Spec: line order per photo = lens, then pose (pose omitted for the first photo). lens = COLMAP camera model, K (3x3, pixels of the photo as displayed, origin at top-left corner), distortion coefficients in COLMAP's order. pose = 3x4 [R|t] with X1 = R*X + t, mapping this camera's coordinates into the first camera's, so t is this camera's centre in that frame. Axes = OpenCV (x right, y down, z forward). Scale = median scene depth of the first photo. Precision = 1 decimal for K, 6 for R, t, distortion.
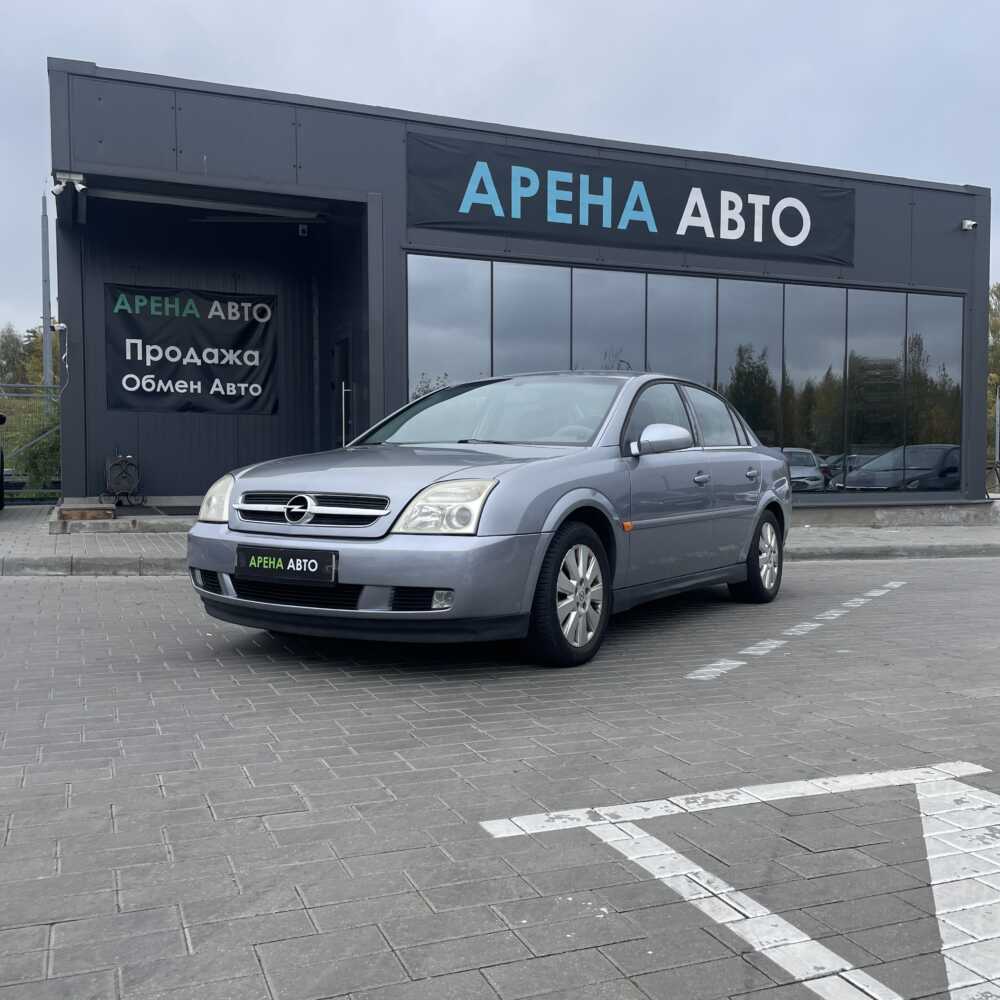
lens RADIAL K [[1010.0, 0, 500.0], [0, 1010.0, 500.0], [0, 0, 1]] dist [0.100381, -0.149767]
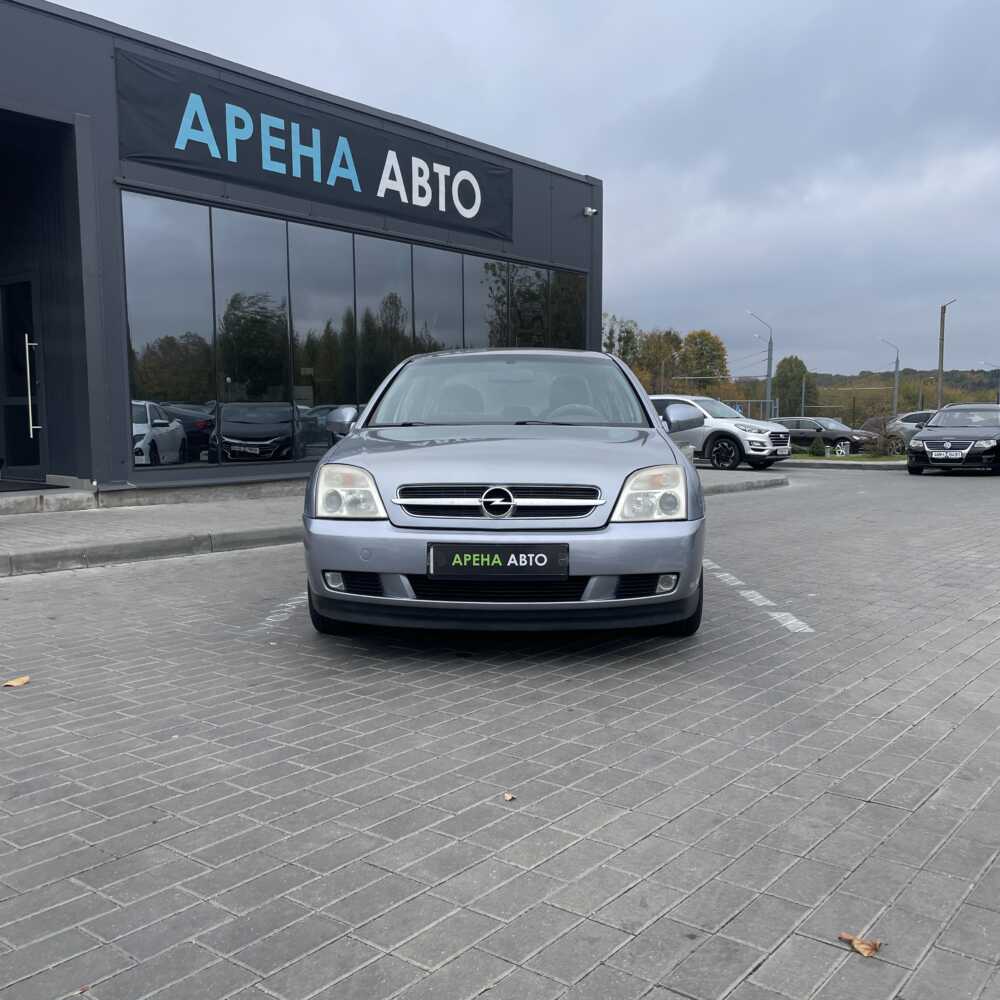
lens RADIAL K [[1016.2, 0, 500.0], [0, 1016.2, 500.0], [0, 0, 1]] dist [0.092161, -0.111391]
pose [[0.872531, -0.048174, 0.486178, -0.237252], [0.024617, 0.998198, 0.054730, -0.016251], [-0.487938, -0.035785, 0.872144, 0.057407]]
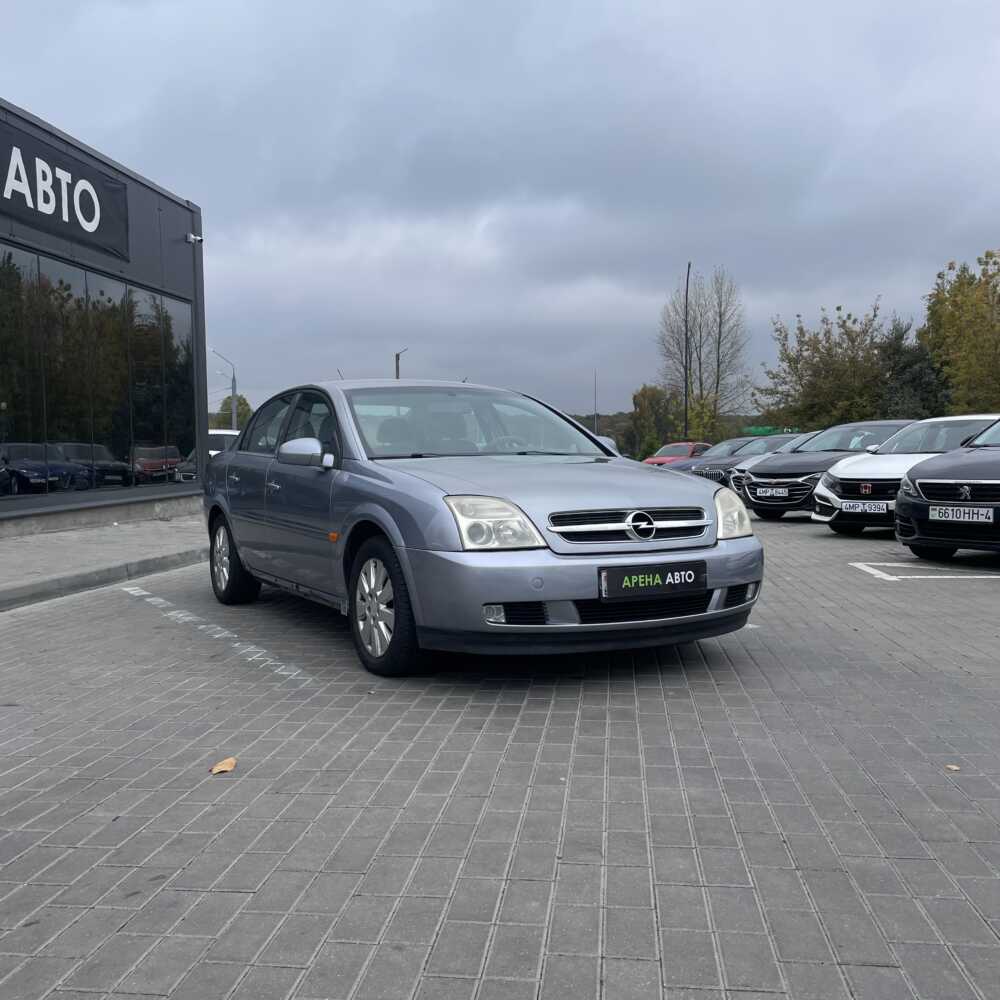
lens RADIAL K [[1010.0, 0, 500.0], [0, 1010.0, 500.0], [0, 0, 1]] dist [0.100381, -0.149767]
pose [[0.491050, -0.052155, 0.869569, -0.412102], [0.039677, 0.998509, 0.037483, -0.021627], [-0.870228, 0.016095, 0.492387, 0.222161]]
